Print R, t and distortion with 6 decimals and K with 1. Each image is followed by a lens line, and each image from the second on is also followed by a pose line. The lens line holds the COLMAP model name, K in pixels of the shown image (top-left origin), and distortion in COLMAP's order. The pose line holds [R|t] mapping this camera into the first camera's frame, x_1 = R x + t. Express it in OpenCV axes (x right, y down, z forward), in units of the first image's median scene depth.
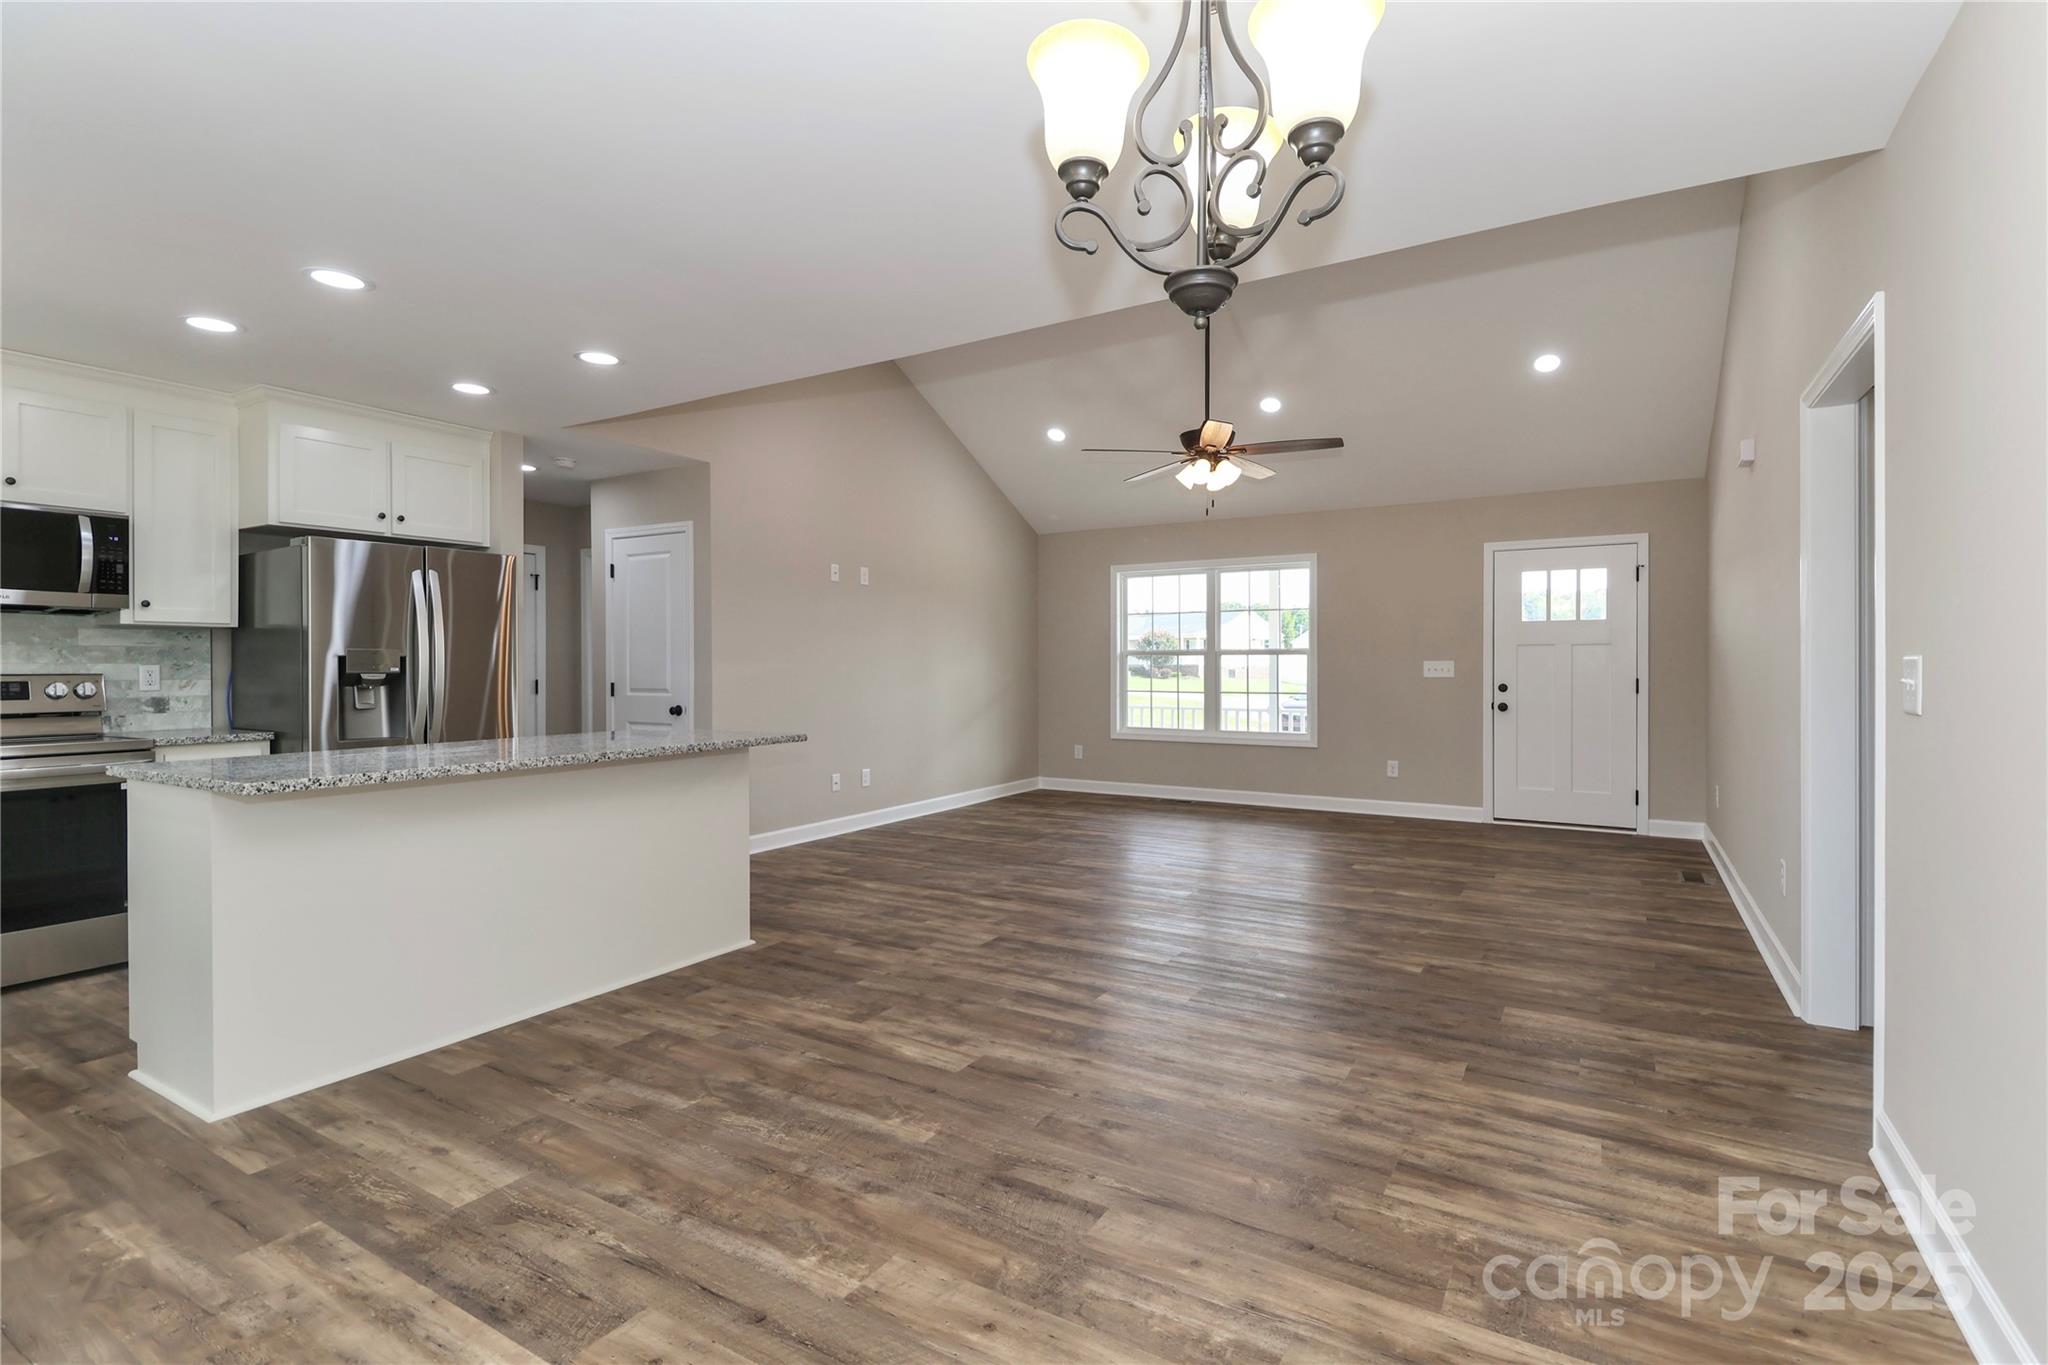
lens RADIAL K [[954.5, 0, 1033.9], [0, 954.5, 665.2], [0, 0, 1]] dist [0.016841, -0.011638]
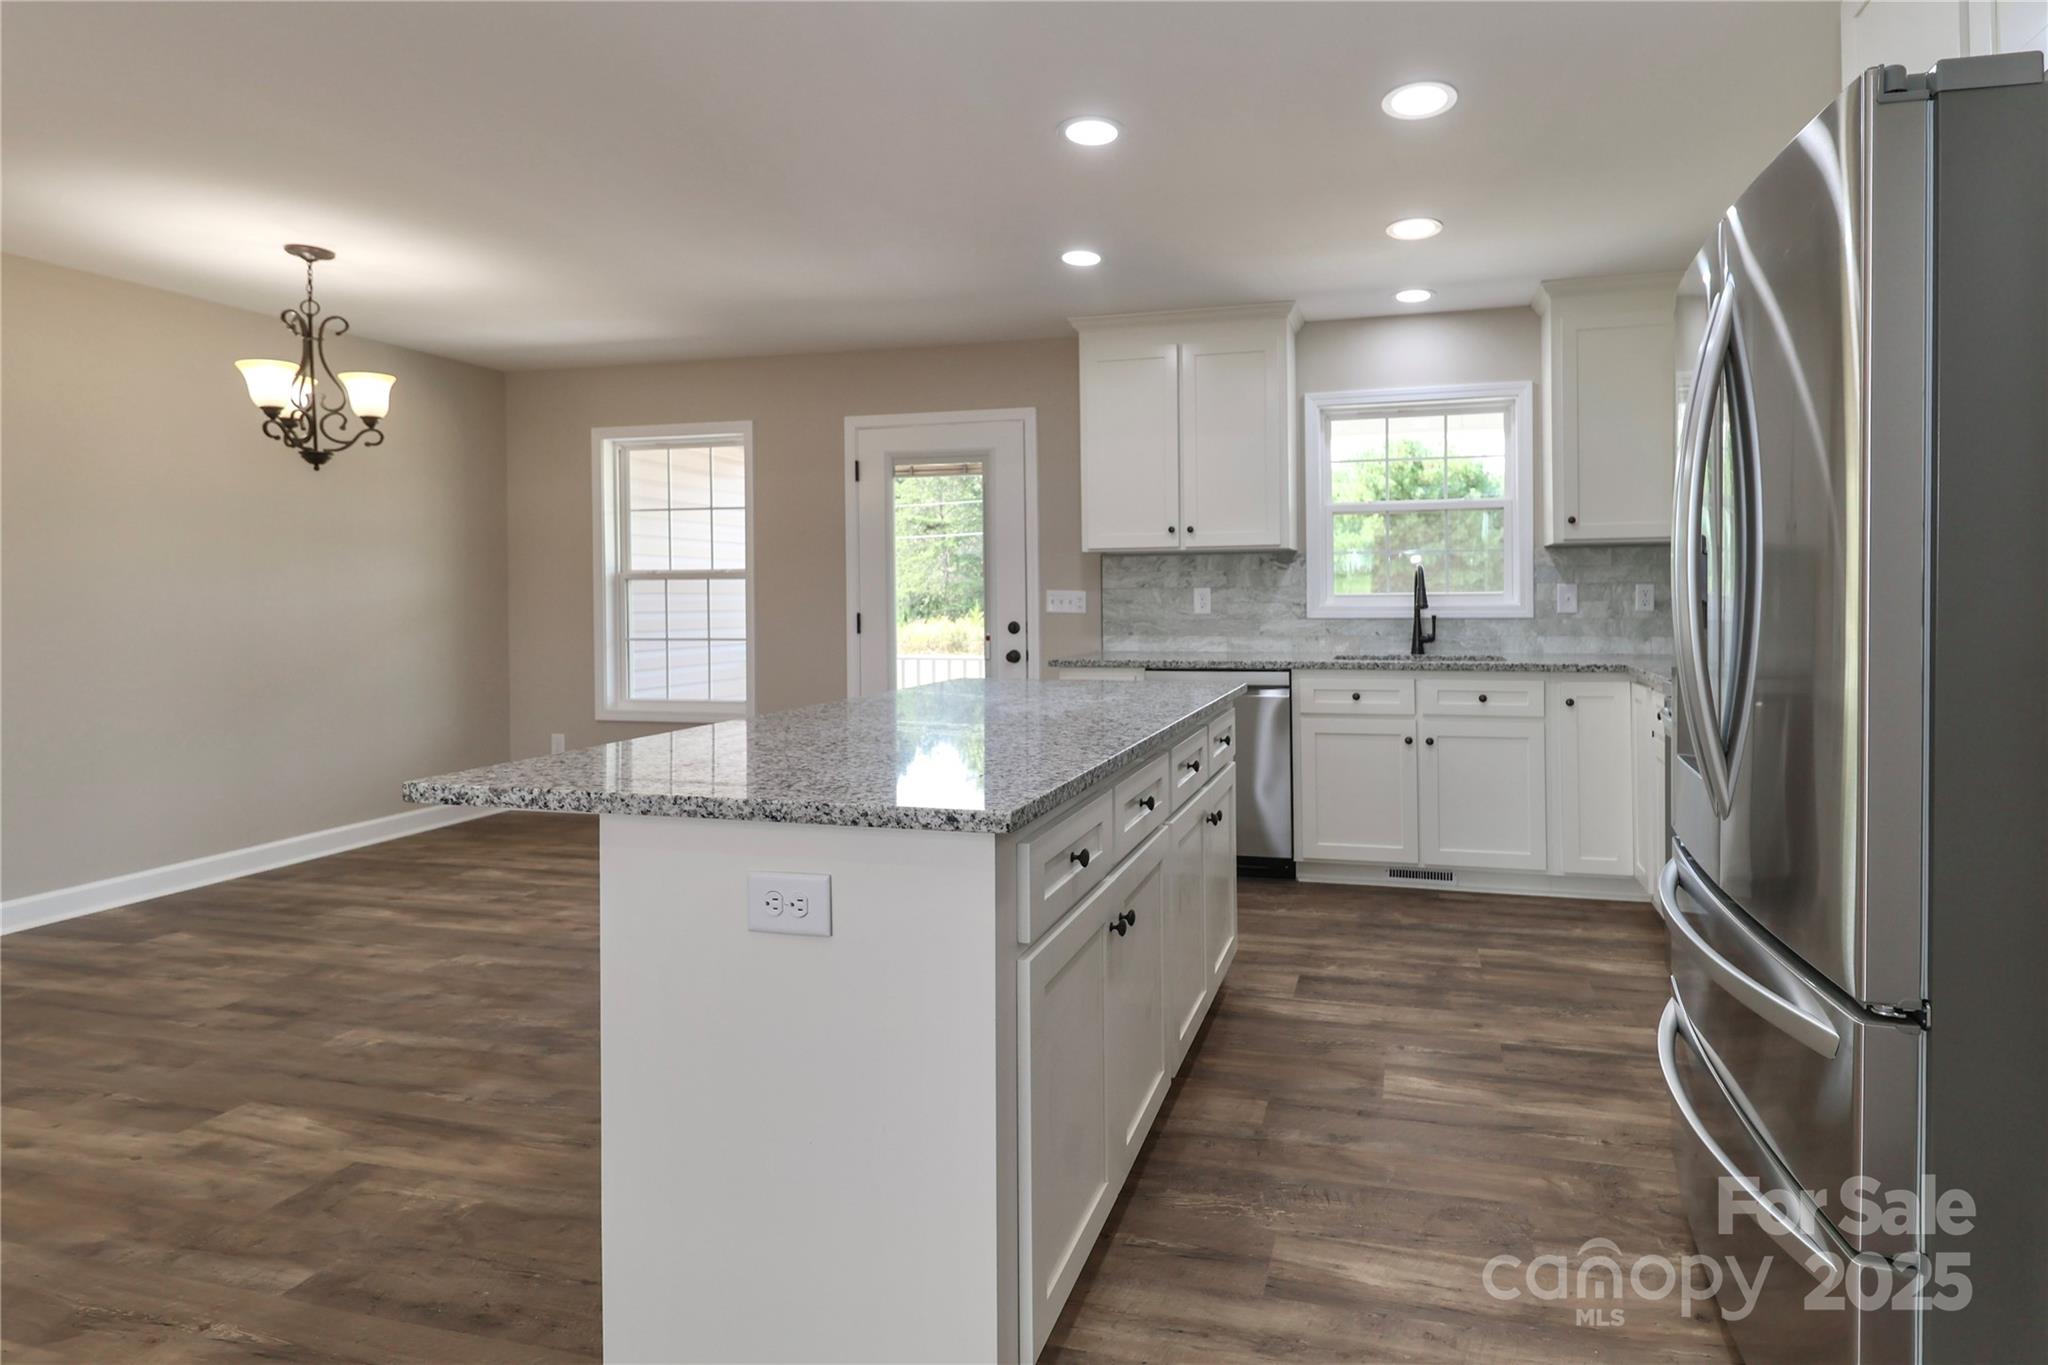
lens RADIAL K [[1010.0, 0, 1166.2], [0, 1010.0, 605.6], [0, 0, 1]] dist [0.022459, -0.011626]
pose [[-0.950930, 0.012479, -0.309155, -0.468929], [0.009354, 0.999889, 0.011588, 0.005937], [0.309265, 0.008127, -0.950941, 1.739240]]
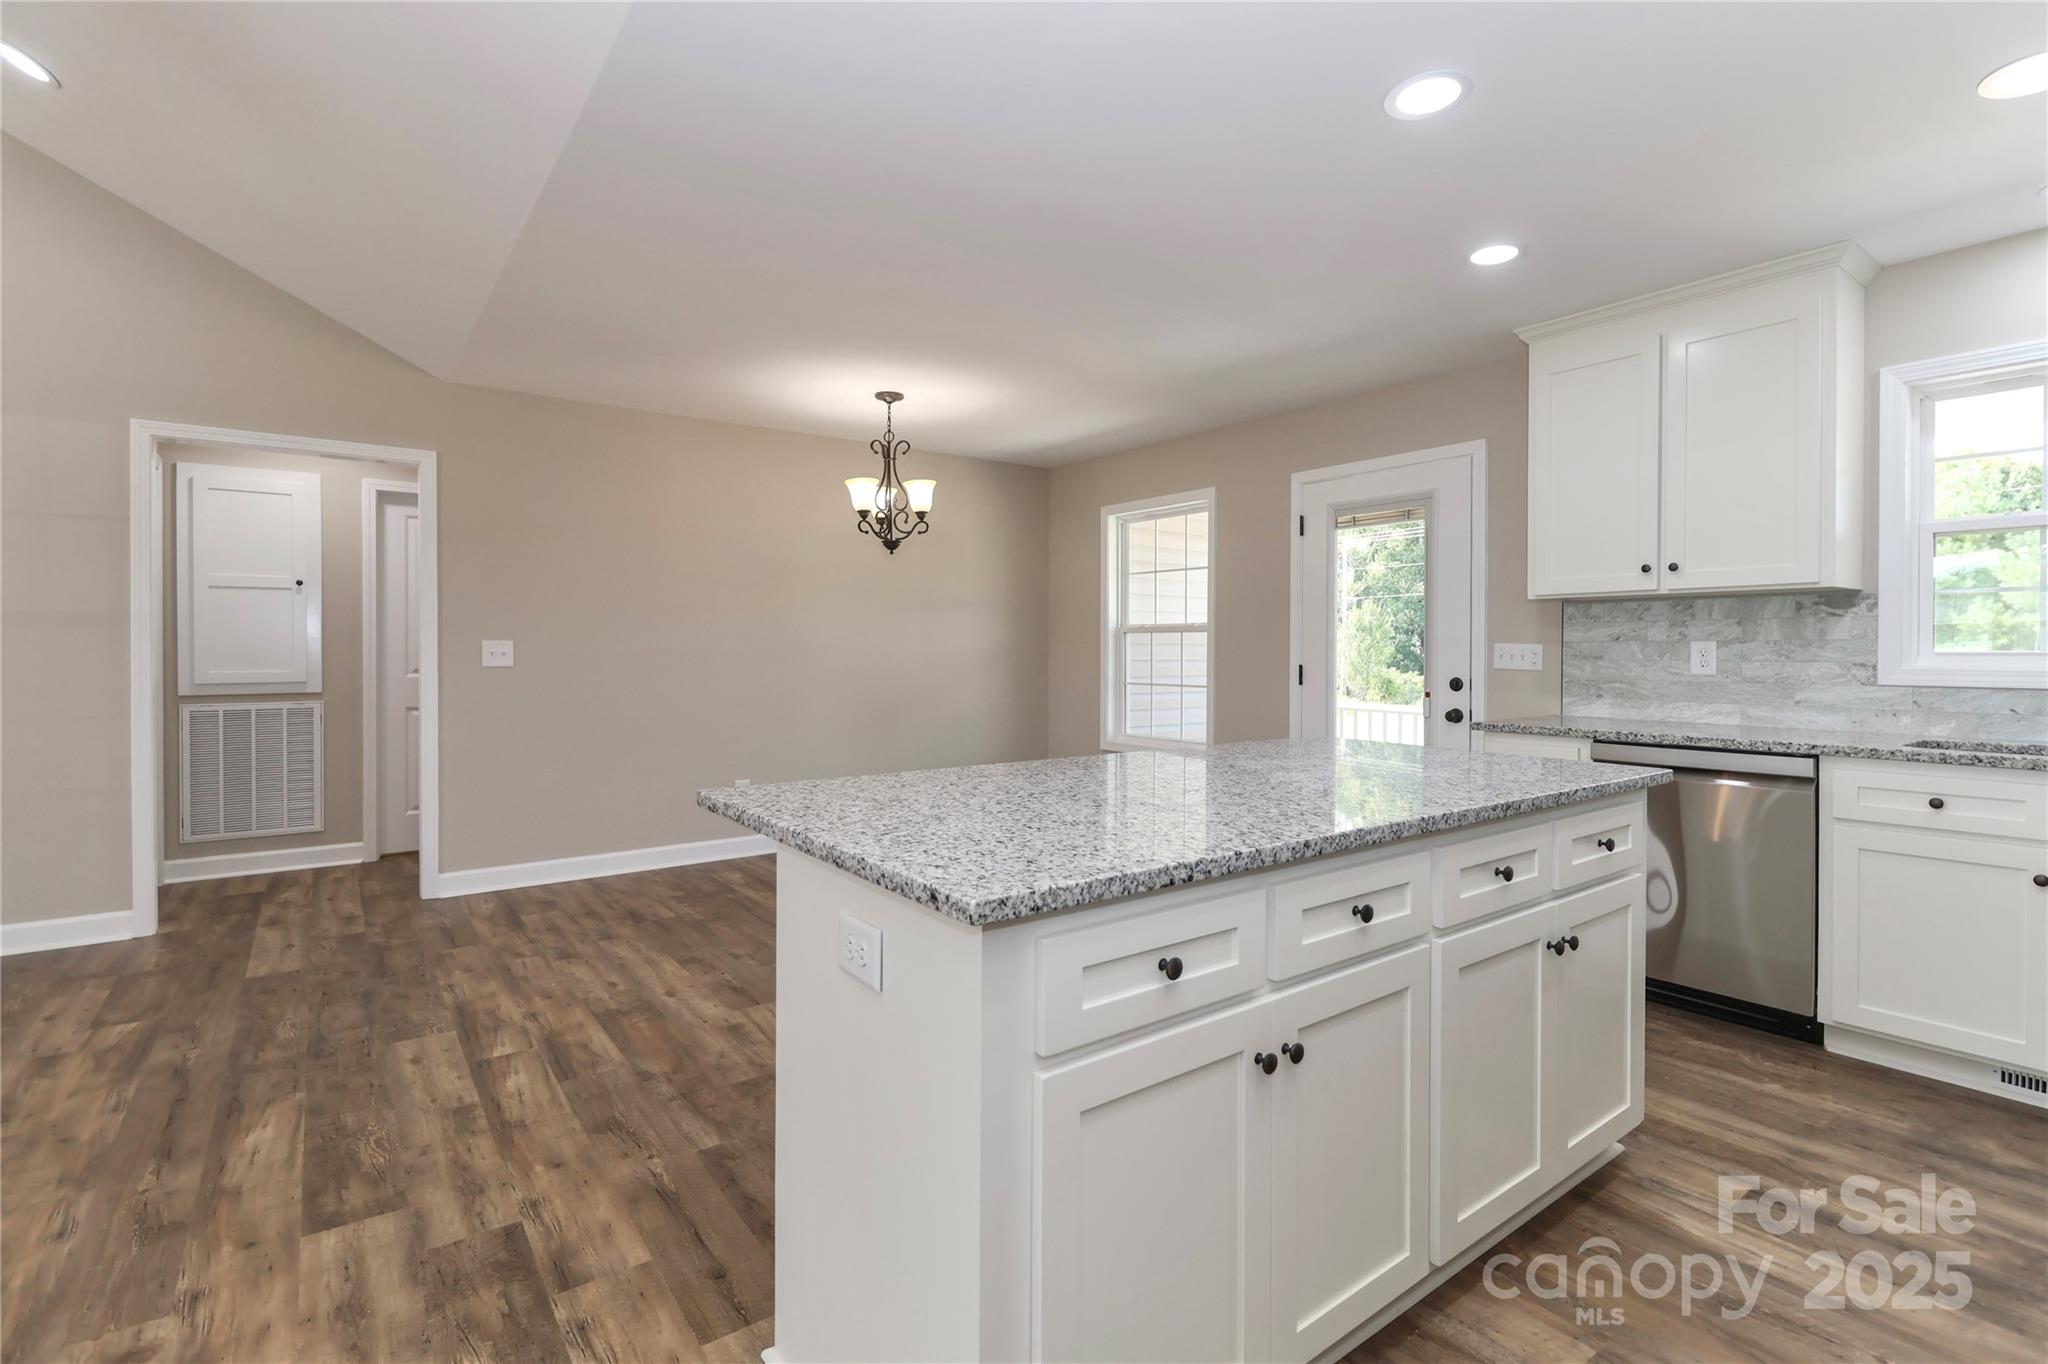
lens RADIAL K [[936.5, 0, 1044.6], [0, 936.5, 663.4], [0, 0, 1]] dist [0.017399, -0.011897]
pose [[-0.931292, -0.005303, 0.364235, -0.664715], [0.000120, 0.999890, 0.014865, 0.006688], [-0.364273, 0.013888, -0.931189, 1.628302]]
